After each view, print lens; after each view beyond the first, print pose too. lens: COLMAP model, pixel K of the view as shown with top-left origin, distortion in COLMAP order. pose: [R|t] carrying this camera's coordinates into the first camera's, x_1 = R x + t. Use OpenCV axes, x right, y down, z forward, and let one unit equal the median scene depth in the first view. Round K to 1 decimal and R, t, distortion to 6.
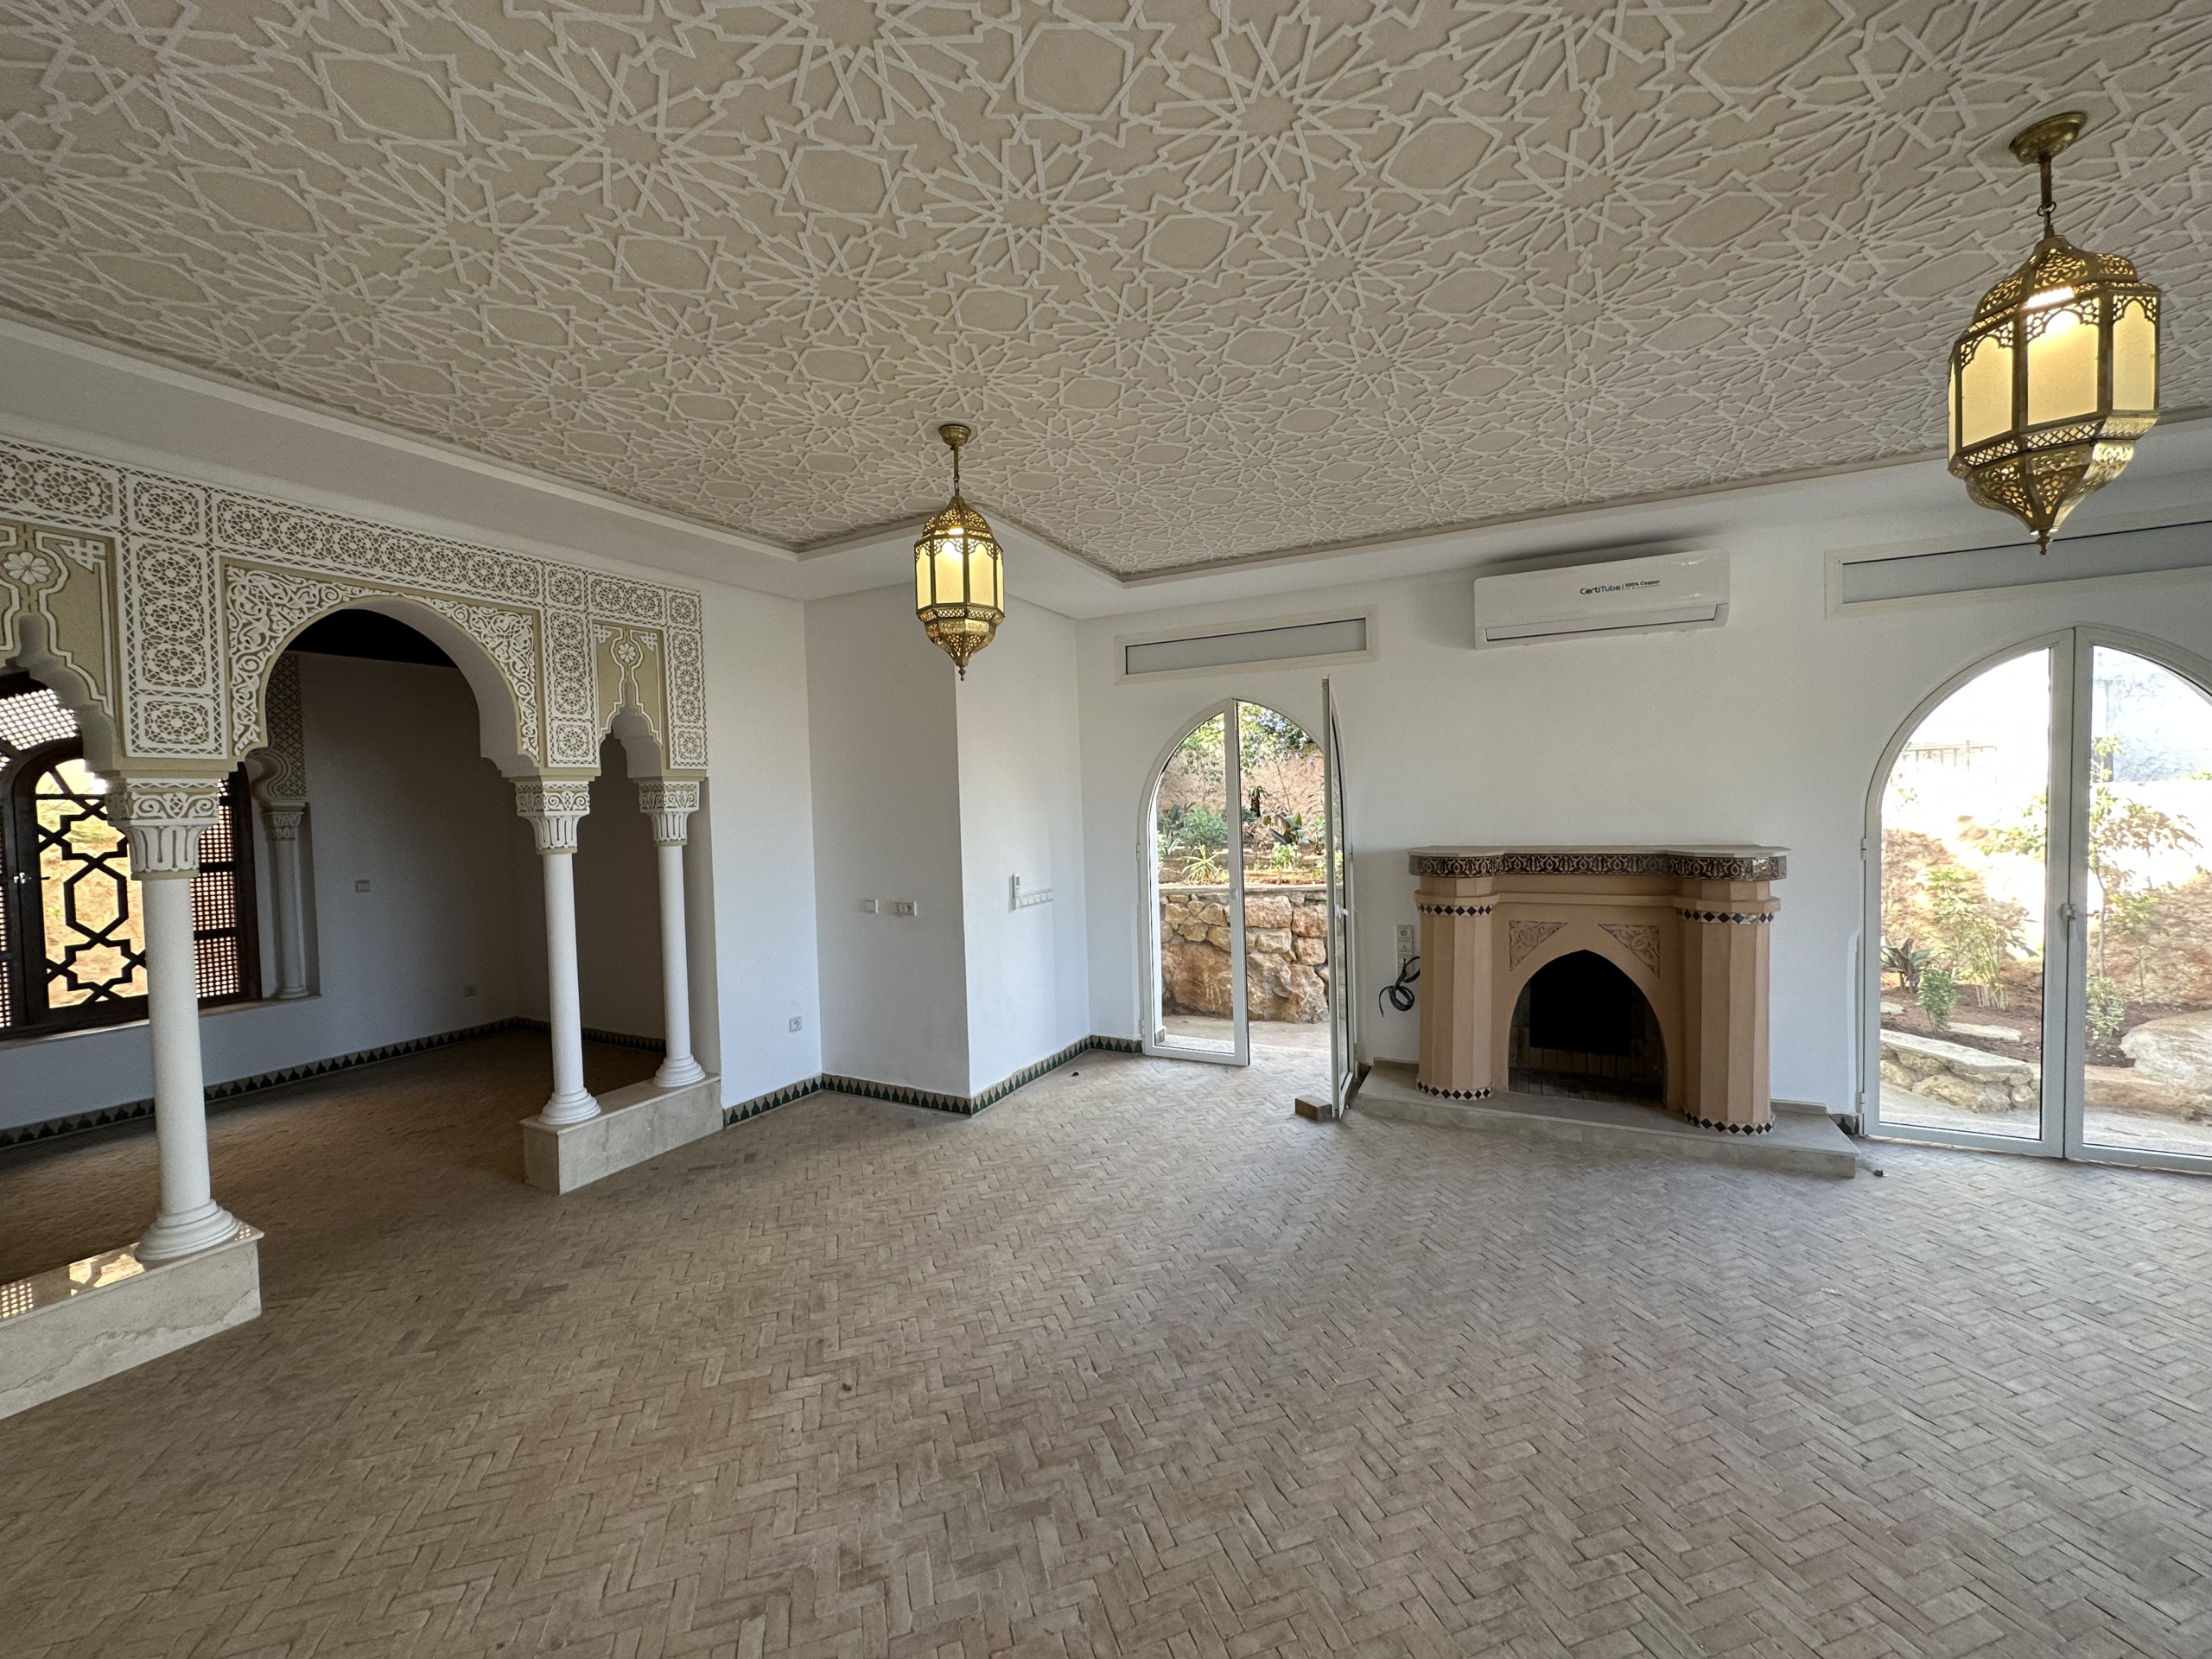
lens RADIAL K [[880.8, 0, 1105.5], [0, 880.8, 829.1], [0, 0, 1]] dist [-0.004680, 0.001025]
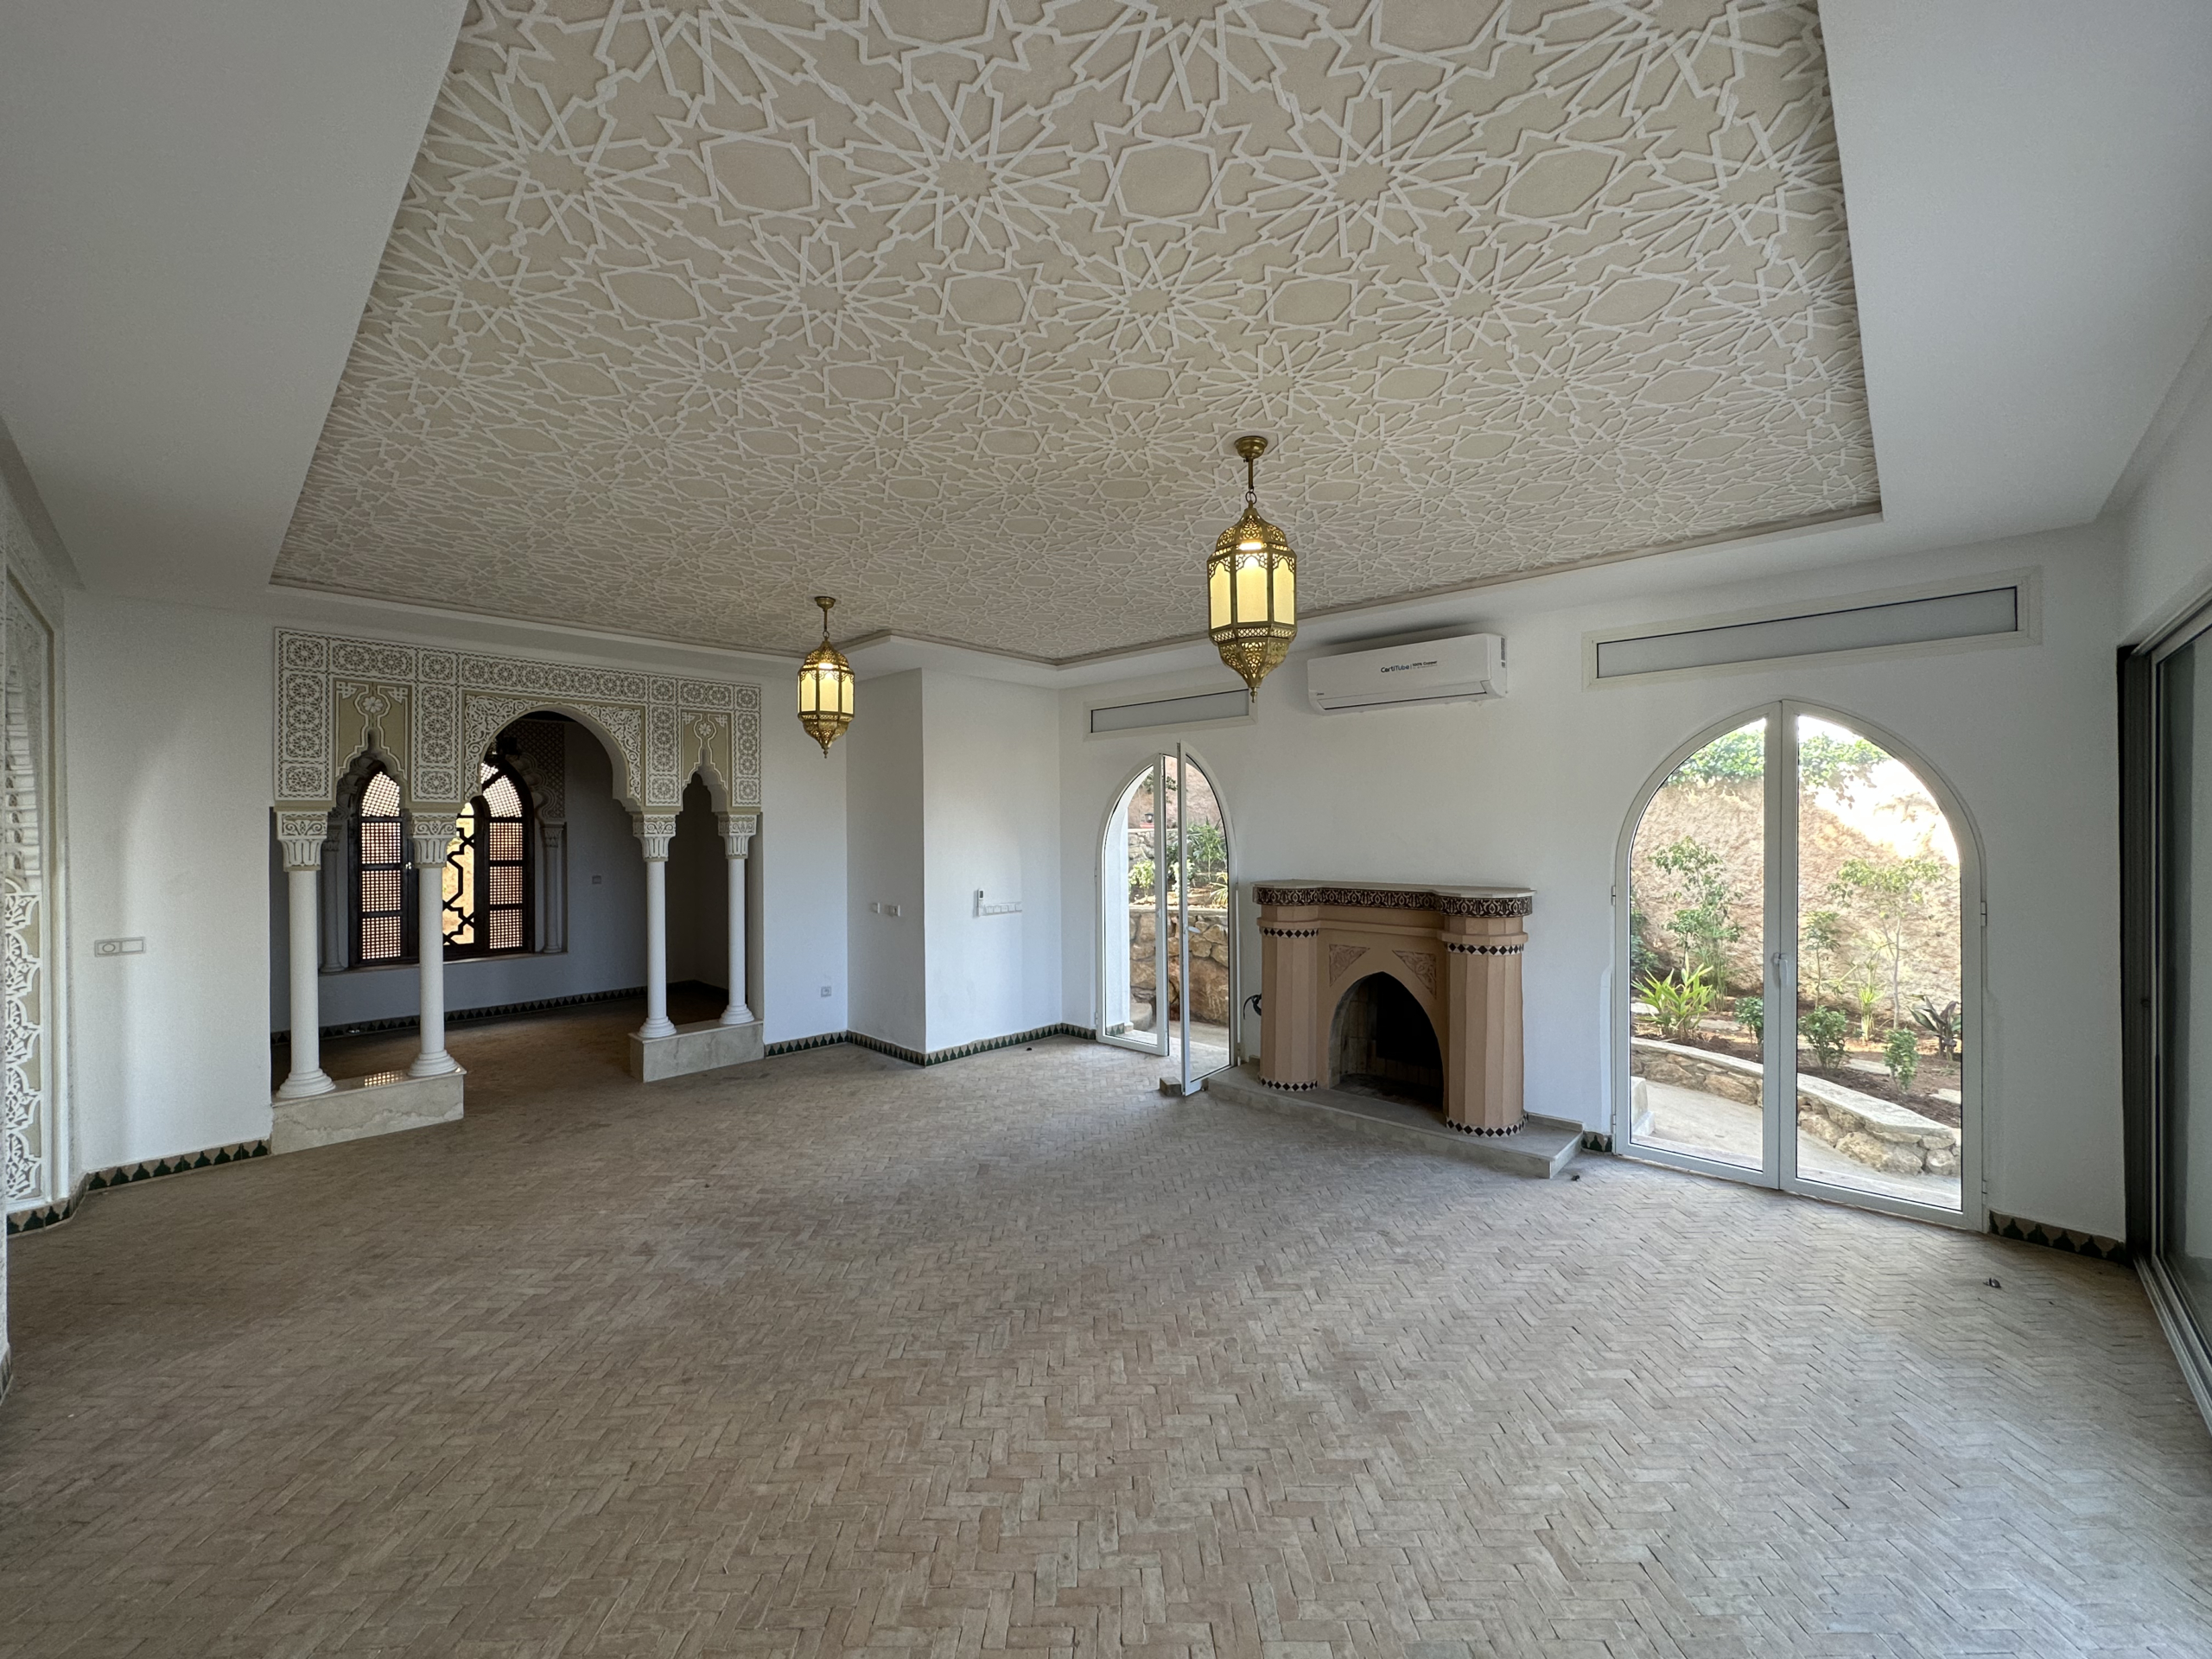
lens RADIAL K [[880.8, 0, 1105.5], [0, 880.8, 830.5], [0, 0, 1]] dist [-0.004680, 0.001025]
pose [[0.961204, 0.023282, -0.274853, 0.546119], [-0.030190, 0.999325, -0.020928, -0.017424], [0.274180, 0.028414, 0.961258, -0.260970]]
